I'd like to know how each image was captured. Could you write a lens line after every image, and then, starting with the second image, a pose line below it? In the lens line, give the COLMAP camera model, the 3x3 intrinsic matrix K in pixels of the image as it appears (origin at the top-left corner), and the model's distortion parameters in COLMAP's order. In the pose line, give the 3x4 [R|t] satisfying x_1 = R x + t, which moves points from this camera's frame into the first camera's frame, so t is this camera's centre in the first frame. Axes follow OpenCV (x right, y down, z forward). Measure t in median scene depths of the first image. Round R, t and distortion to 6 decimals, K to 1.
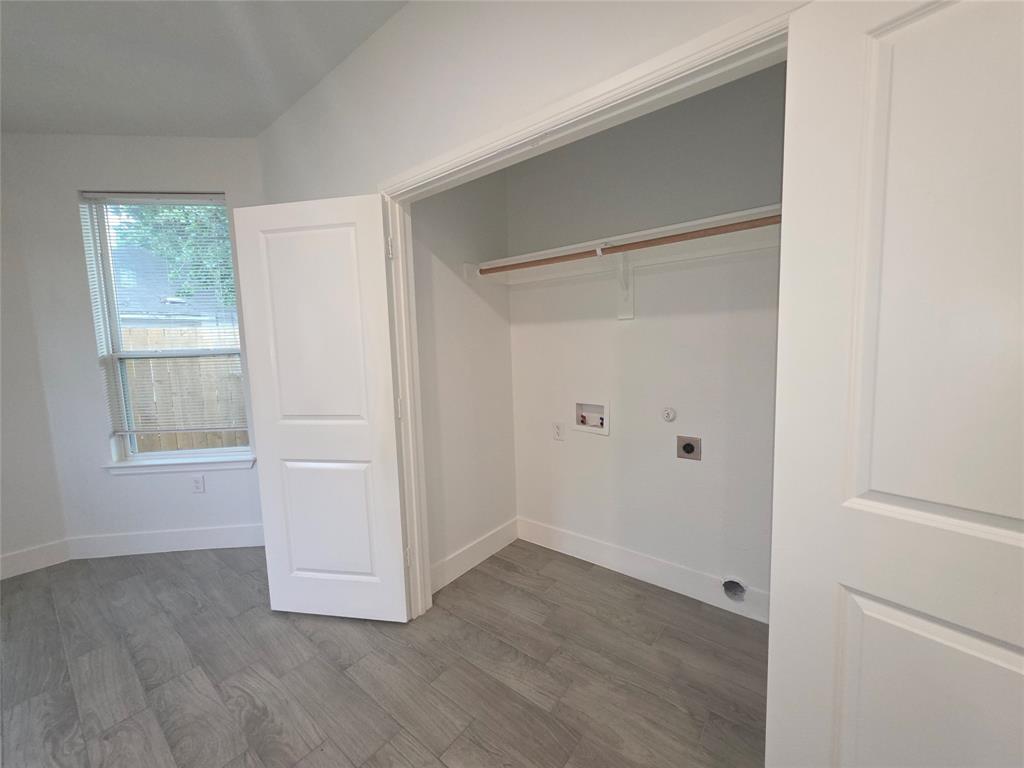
lens RADIAL K [[408.5, 0, 509.3], [0, 408.5, 382.8], [0, 0, 1]] dist [0.002512, 0.000570]
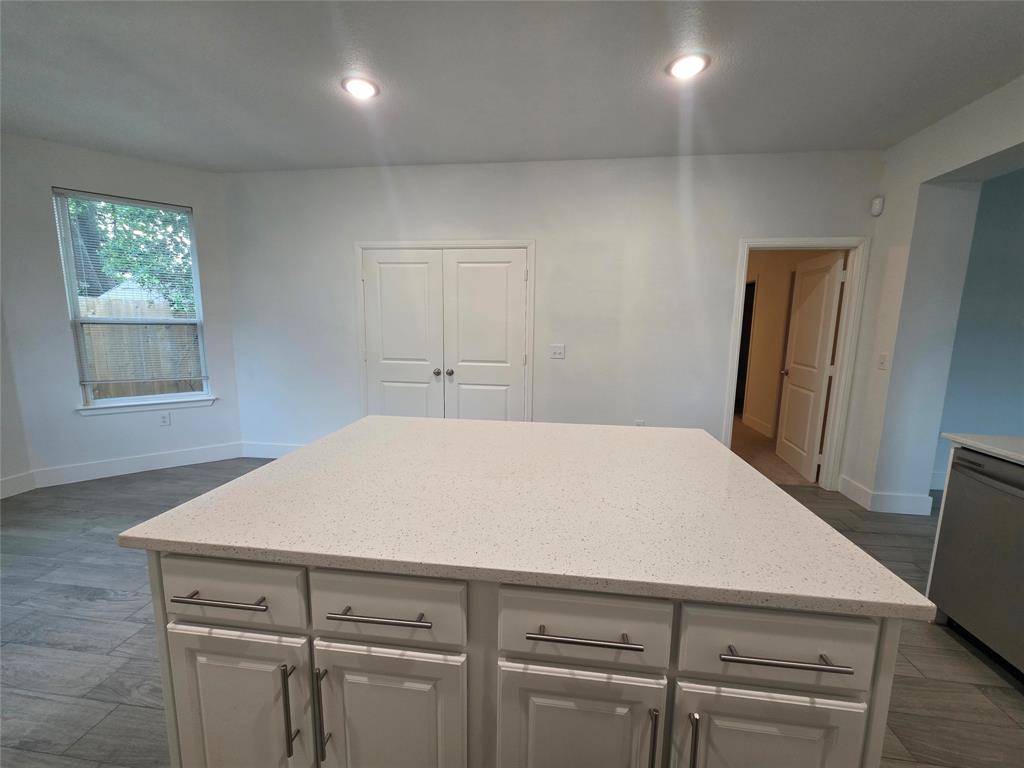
lens RADIAL K [[408.5, 0, 510.7], [0, 408.5, 381.7], [0, 0, 1]] dist [0.002512, 0.000570]
pose [[0.852816, -0.034292, 0.521085, -0.643738], [0.013413, 0.998951, 0.043788, 0.107093], [-0.522040, -0.030354, 0.852381, -0.979496]]
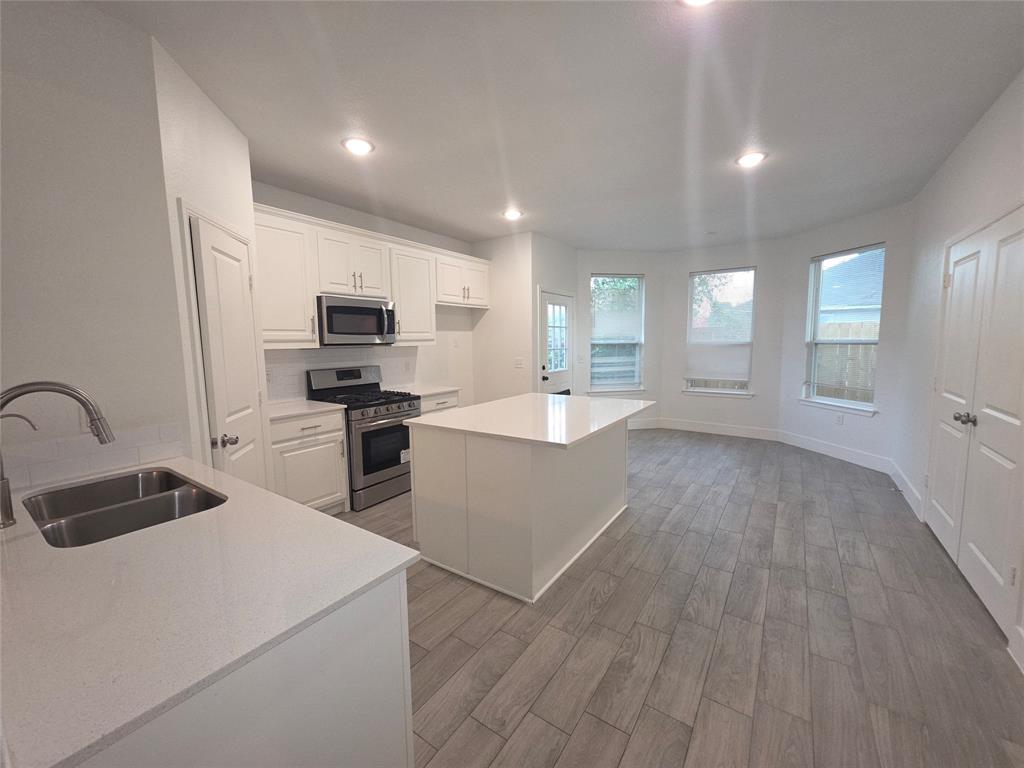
lens RADIAL K [[408.5, 0, 512.1], [0, 408.5, 382.3], [0, 0, 1]] dist [0.002512, 0.000570]
pose [[0.071553, 0.128826, -0.989082, 1.056963], [-0.087192, 0.988636, 0.122460, 0.010097], [0.993619, 0.077477, 0.081972, -0.659815]]
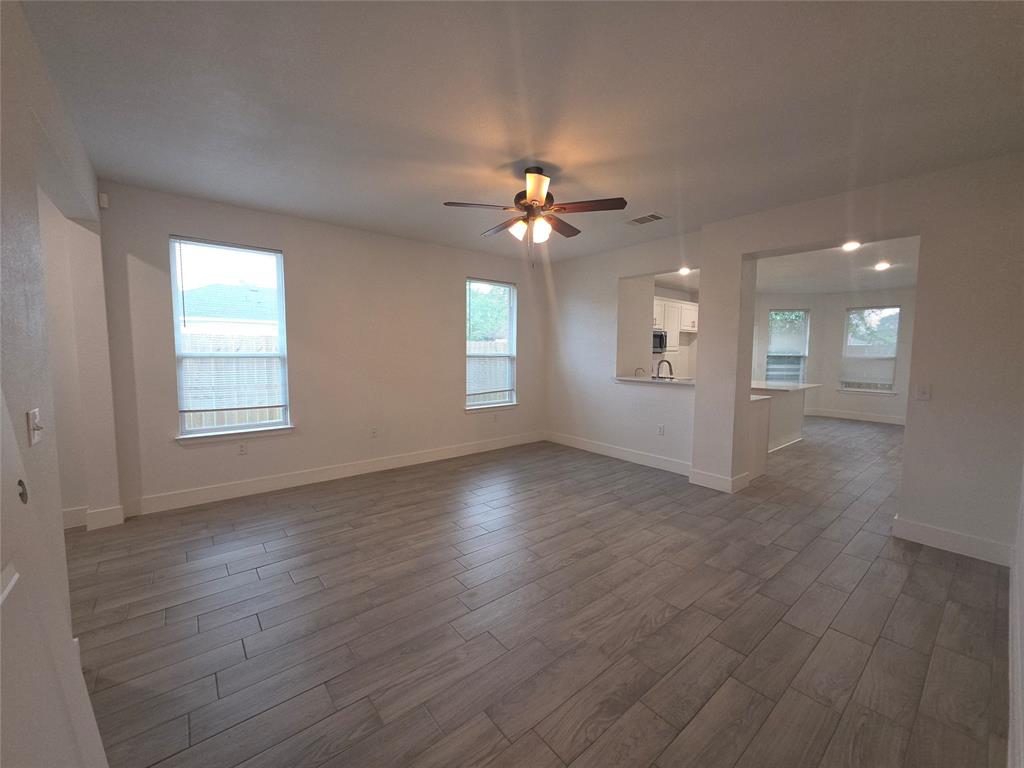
lens RADIAL K [[408.5, 0, 512.1], [0, 408.5, 382.1], [0, 0, 1]] dist [0.002512, 0.000570]
pose [[-0.205735, 0.102882, -0.973185, 3.050045], [-0.099859, 0.987060, 0.125460, 0.051604], [0.973500, 0.122992, -0.192799, -1.670449]]
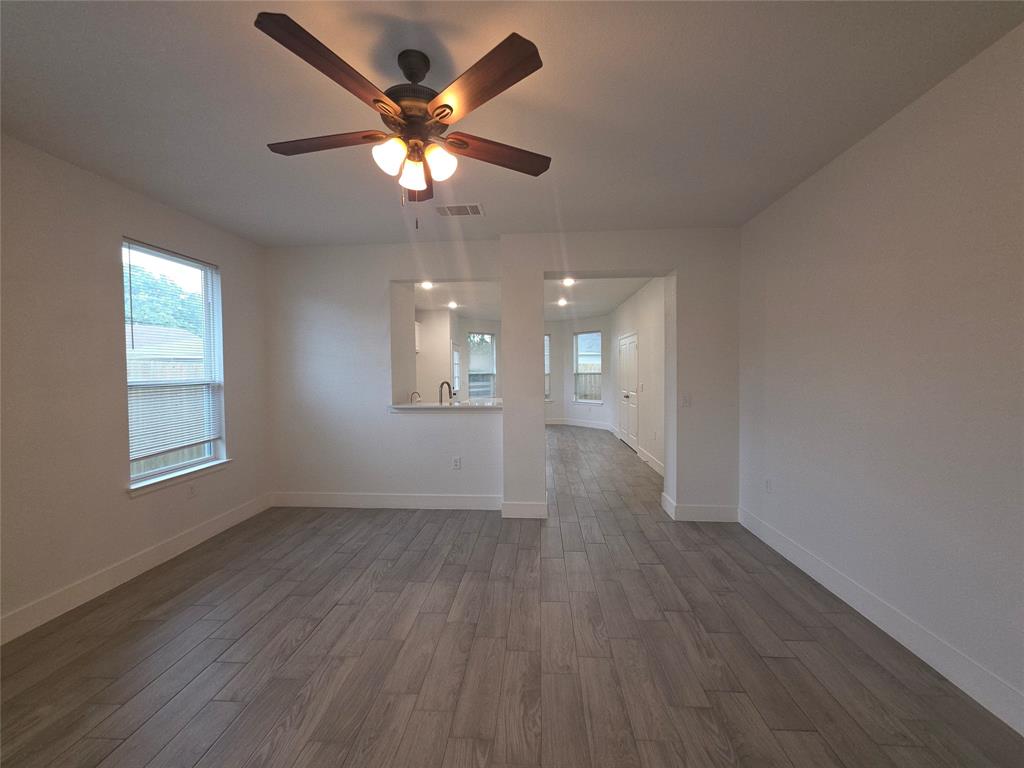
lens RADIAL K [[408.5, 0, 509.8], [0, 408.5, 379.8], [0, 0, 1]] dist [0.002512, 0.000570]
pose [[0.566985, 0.041348, -0.822690, 2.402941], [-0.088436, 0.996022, -0.010889, 0.123188], [0.818967, 0.078930, 0.568386, -2.208506]]
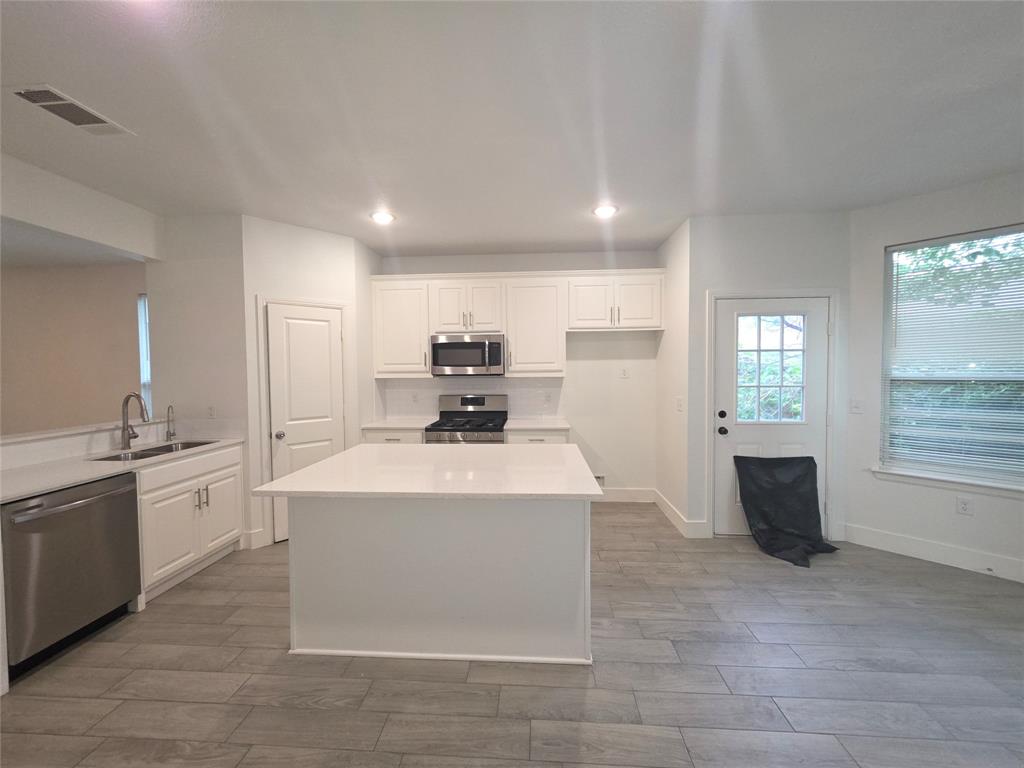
lens RADIAL K [[408.5, 0, 510.1], [0, 408.5, 382.9], [0, 0, 1]] dist [0.002512, 0.000570]
pose [[-0.820174, 0.055346, -0.569431, 0.193507], [-0.023990, 0.991107, 0.130884, -0.106063], [0.571612, 0.121008, -0.811552, 0.559535]]
